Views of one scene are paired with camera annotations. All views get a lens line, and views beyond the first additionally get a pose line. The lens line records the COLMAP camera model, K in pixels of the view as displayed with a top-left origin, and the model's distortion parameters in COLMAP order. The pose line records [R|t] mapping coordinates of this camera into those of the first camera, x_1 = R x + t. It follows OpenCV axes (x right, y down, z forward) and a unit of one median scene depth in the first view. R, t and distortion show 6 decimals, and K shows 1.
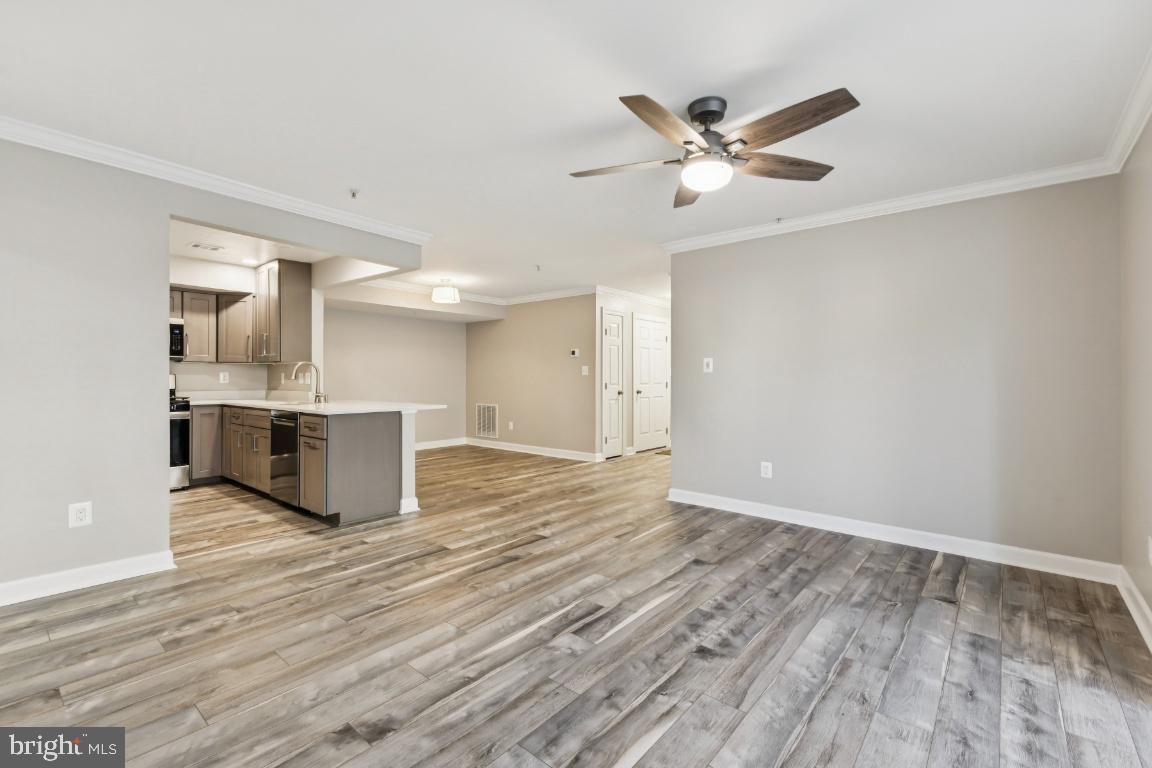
lens RADIAL K [[500.7, 0, 577.4], [0, 500.7, 376.9], [0, 0, 1]] dist [0.011616, -0.001028]
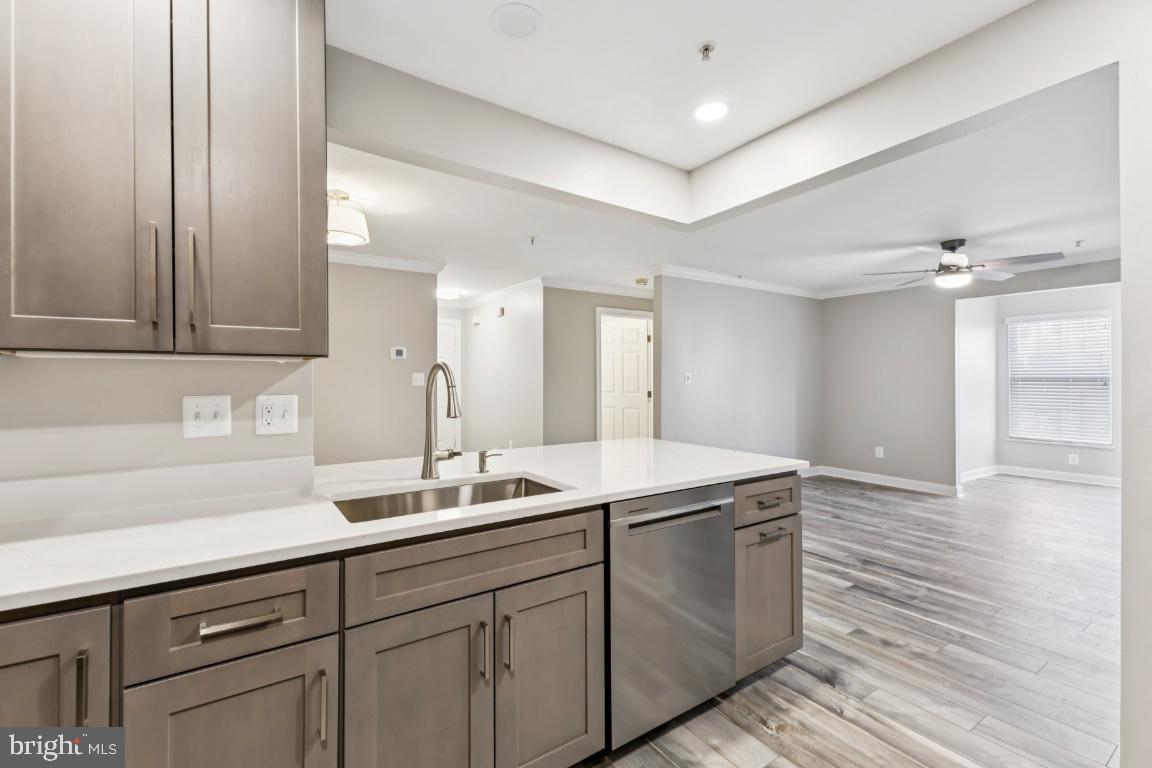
lens RADIAL K [[500.7, 0, 566.7], [0, 500.7, 376.6], [0, 0, 1]] dist [0.011616, -0.001028]
pose [[0.282053, 0.002018, 0.959397, -1.350254], [-0.003289, 0.999994, -0.001136, -0.035602], [-0.959393, -0.002835, 0.282058, 1.310464]]
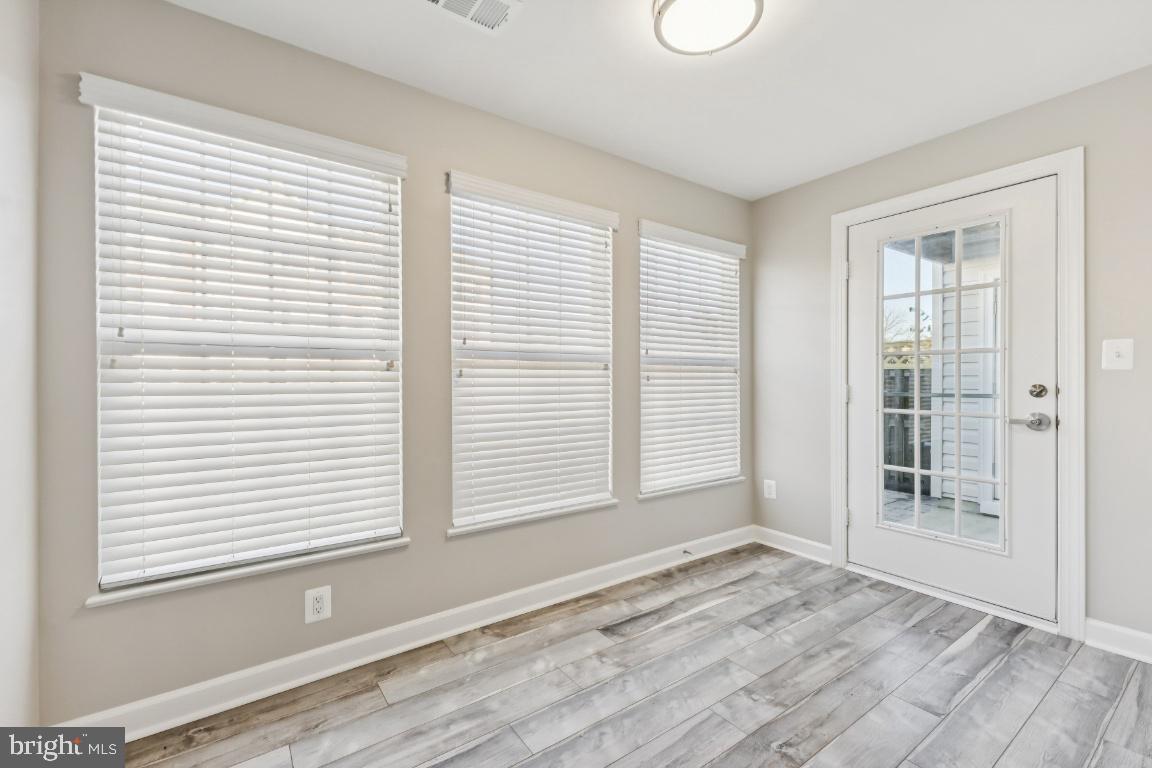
lens RADIAL K [[500.7, 0, 577.9], [0, 500.7, 383.4], [0, 0, 1]] dist [0.011616, -0.001028]
pose [[-0.968704, 0.000004, 0.248220, 0.598251], [0.000982, 0.999992, 0.003816, 0.003539], [-0.248218, 0.003940, -0.968696, 0.505665]]
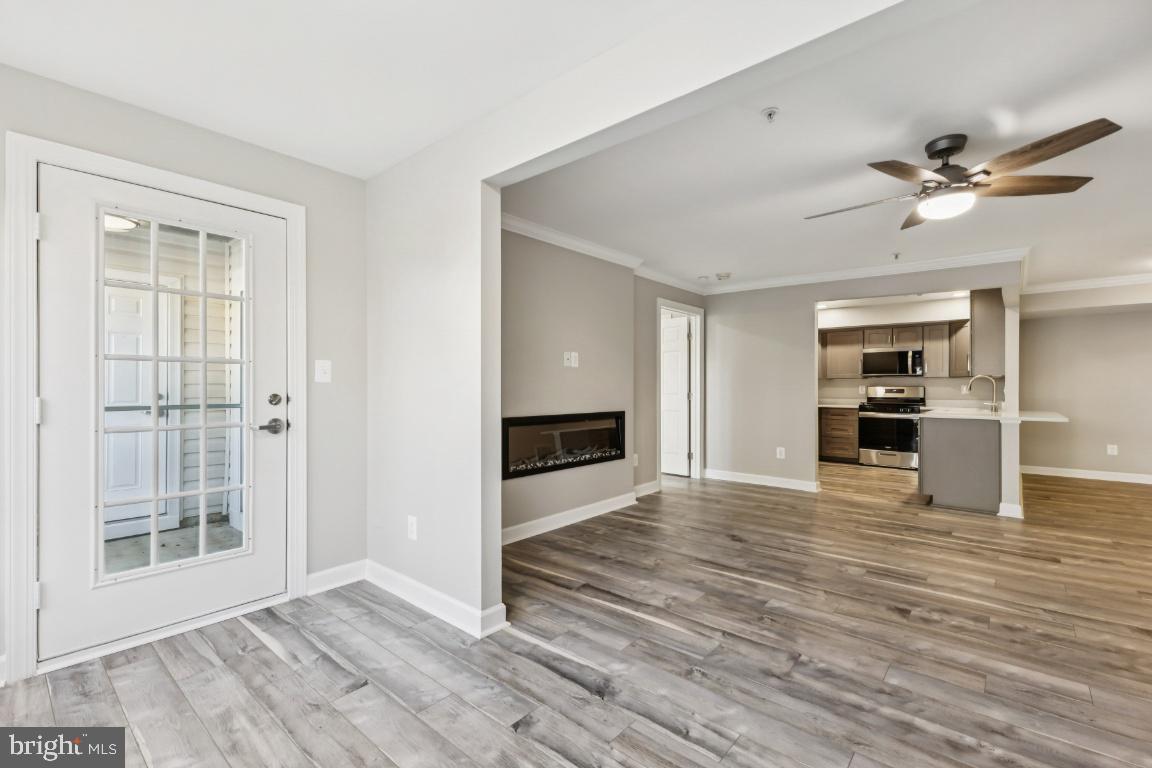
lens RADIAL K [[500.7, 0, 583.4], [0, 500.7, 387.6], [0, 0, 1]] dist [0.011616, -0.001028]
pose [[-0.001693, -0.003965, -0.999991, 0.981101], [0.001677, 0.999991, -0.003968, 0.002284], [0.999997, -0.001684, -0.001686, 0.146846]]
